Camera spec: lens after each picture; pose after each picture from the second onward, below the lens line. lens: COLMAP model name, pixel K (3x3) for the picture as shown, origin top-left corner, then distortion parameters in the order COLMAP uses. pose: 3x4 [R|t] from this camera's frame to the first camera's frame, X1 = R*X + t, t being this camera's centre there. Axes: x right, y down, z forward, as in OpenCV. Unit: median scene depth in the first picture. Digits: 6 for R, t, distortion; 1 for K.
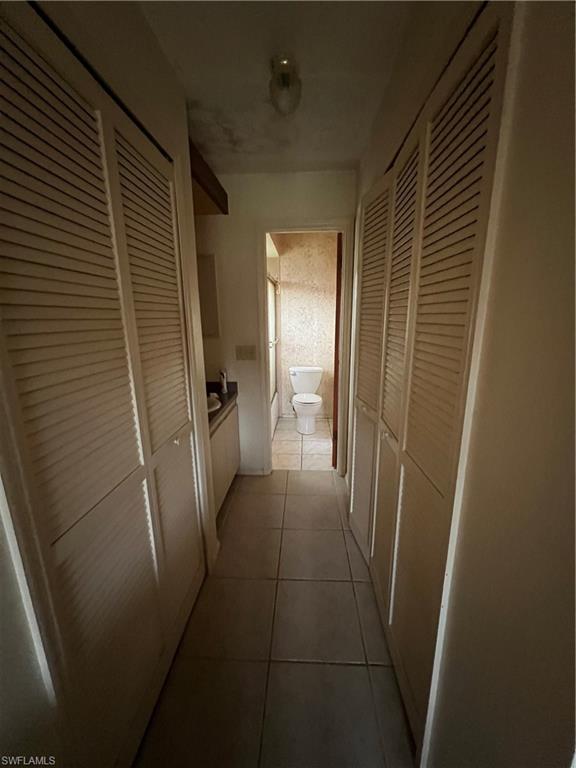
lens RADIAL K [[307.7, 0, 288.0], [0, 307.7, 384.0], [0, 0, 1]] dist [-0.003091, 0.000400]
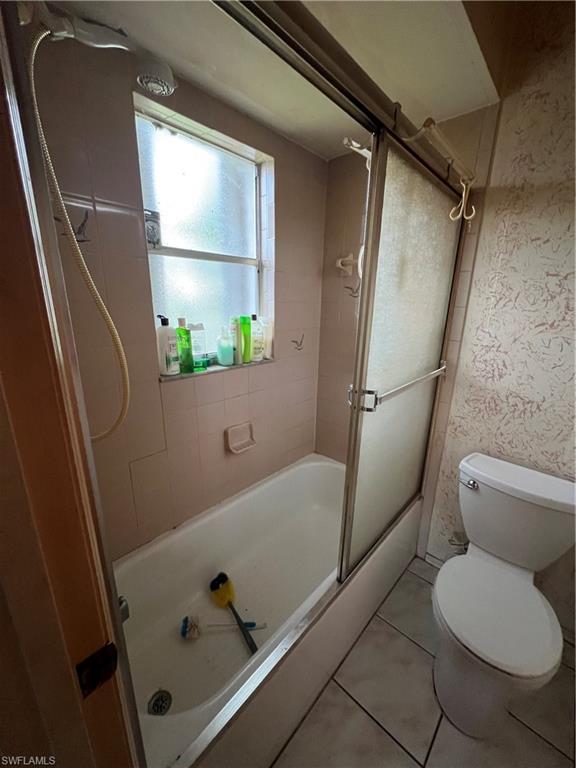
lens RADIAL K [[307.7, 0, 288.0], [0, 307.7, 384.0], [0, 0, 1]] dist [-0.003091, 0.000400]
pose [[0.769924, 0.195039, -0.607599, 0.047897], [-0.169407, 0.980454, 0.100059, -0.137578], [0.615238, 0.025894, 0.787916, 0.640083]]
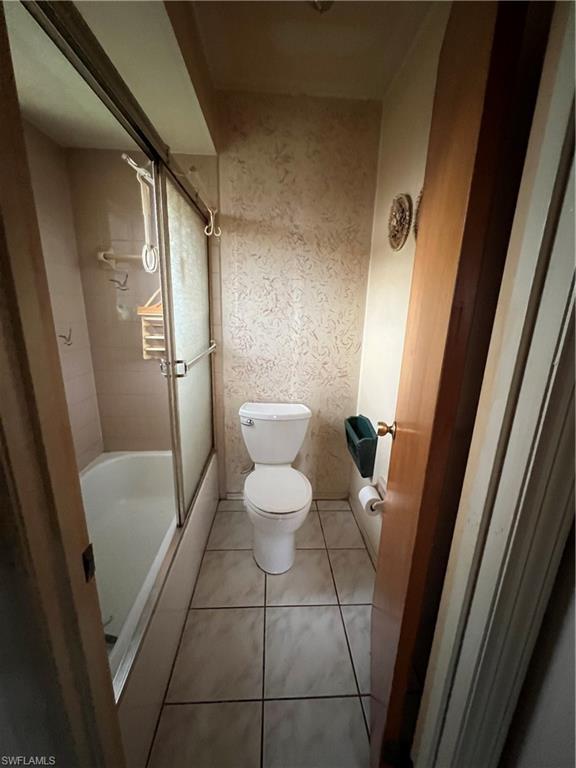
lens RADIAL K [[307.7, 0, 288.0], [0, 307.7, 384.0], [0, 0, 1]] dist [-0.003091, 0.000400]
pose [[0.993314, 0.011530, 0.114862, 0.024464], [-0.014441, 0.999594, 0.024547, -0.104210], [-0.114533, -0.026042, 0.993078, 0.547860]]
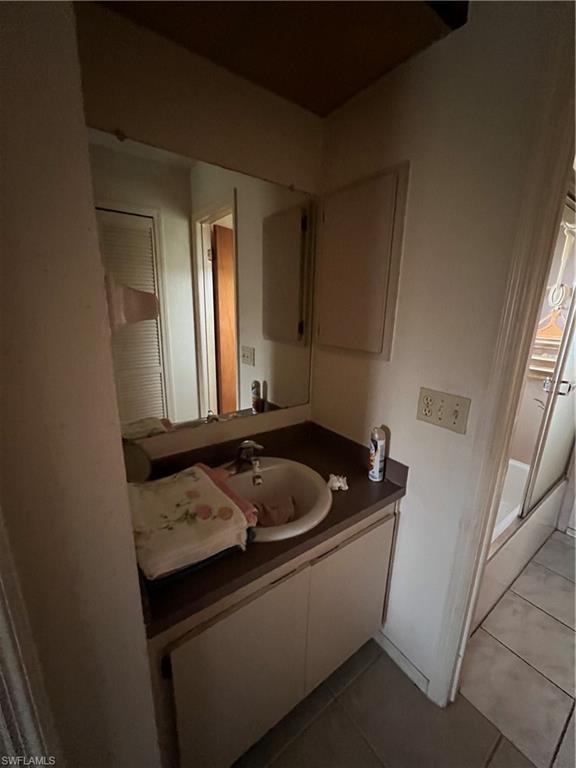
lens RADIAL K [[307.7, 0, 288.0], [0, 307.7, 384.0], [0, 0, 1]] dist [-0.003091, 0.000400]
pose [[0.635359, 0.217082, -0.741077, 0.012615], [-0.210959, 0.971963, 0.103849, -0.083507], [0.742843, 0.090355, 0.663341, 0.381141]]
